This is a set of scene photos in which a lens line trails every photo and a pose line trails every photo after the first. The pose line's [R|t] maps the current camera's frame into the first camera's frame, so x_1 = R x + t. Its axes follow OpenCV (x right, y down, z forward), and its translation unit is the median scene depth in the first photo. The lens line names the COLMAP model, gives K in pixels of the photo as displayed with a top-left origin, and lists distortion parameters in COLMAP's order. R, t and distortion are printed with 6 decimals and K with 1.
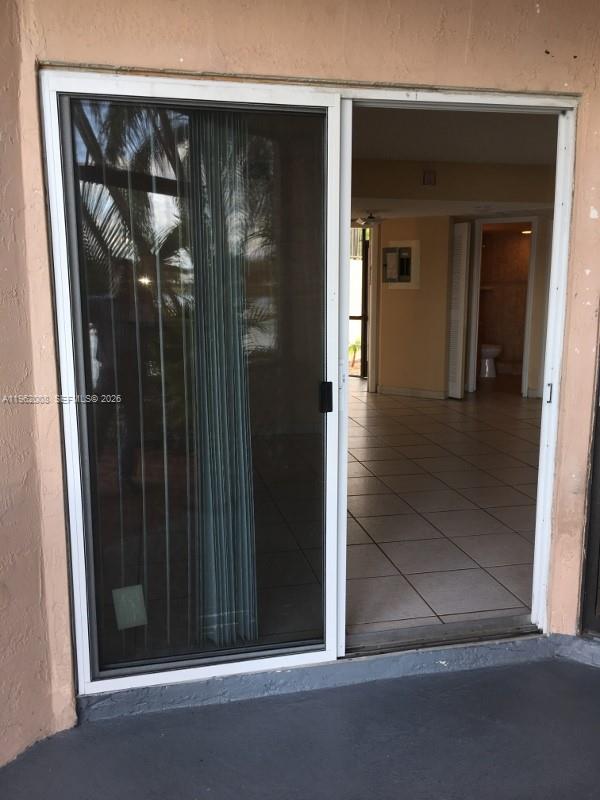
lens RADIAL K [[686.2, 0, 305.9], [0, 686.2, 403.0], [0, 0, 1]] dist [0.077346, -0.091540]
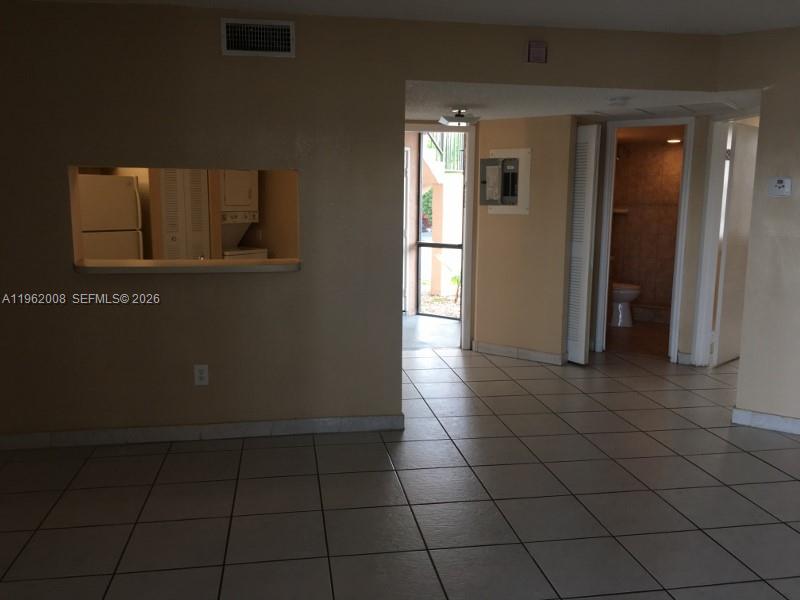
lens RADIAL K [[686.2, 0, 400.0], [0, 686.2, 300.0], [0, 0, 1]] dist [0.077346, -0.091540]
pose [[0.998613, 0.019573, -0.048883, 0.062568], [-0.020596, 0.999578, -0.020504, -0.054760], [0.048461, 0.021482, 0.998594, 0.252557]]
